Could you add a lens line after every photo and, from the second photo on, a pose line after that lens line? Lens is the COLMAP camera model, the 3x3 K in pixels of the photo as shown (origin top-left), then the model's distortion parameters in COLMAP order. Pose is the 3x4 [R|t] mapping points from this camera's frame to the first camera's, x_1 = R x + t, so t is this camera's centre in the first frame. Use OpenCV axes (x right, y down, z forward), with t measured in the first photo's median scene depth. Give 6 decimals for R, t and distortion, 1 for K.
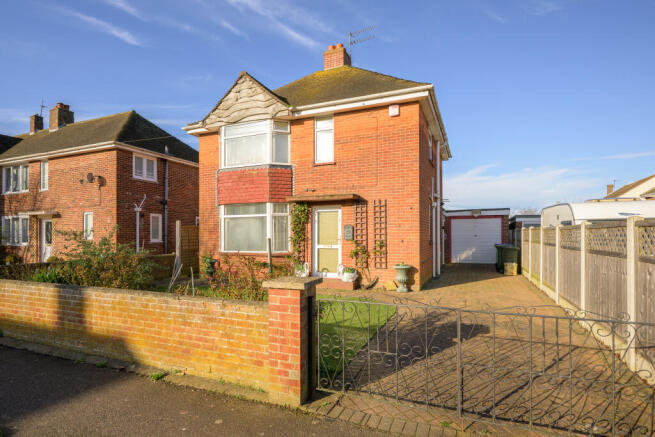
lens RADIAL K [[316.8, 0, 328.2], [0, 316.8, 230.1], [0, 0, 1]] dist [-0.003224, 0.000123]
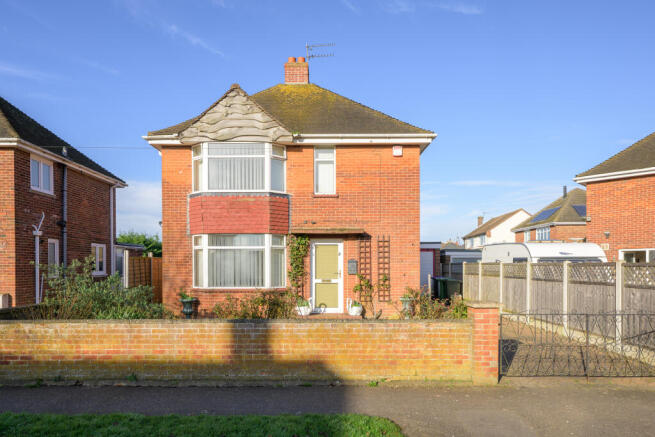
lens RADIAL K [[400.2, 0, 327.3], [0, 400.2, 263.2], [0, 0, 1]] dist [0.005944, 0.000697]
pose [[0.931882, 0.005709, 0.362717, -0.454486], [-0.008439, 0.999947, 0.005942, -0.010069], [-0.362664, -0.008598, 0.931880, -0.147771]]
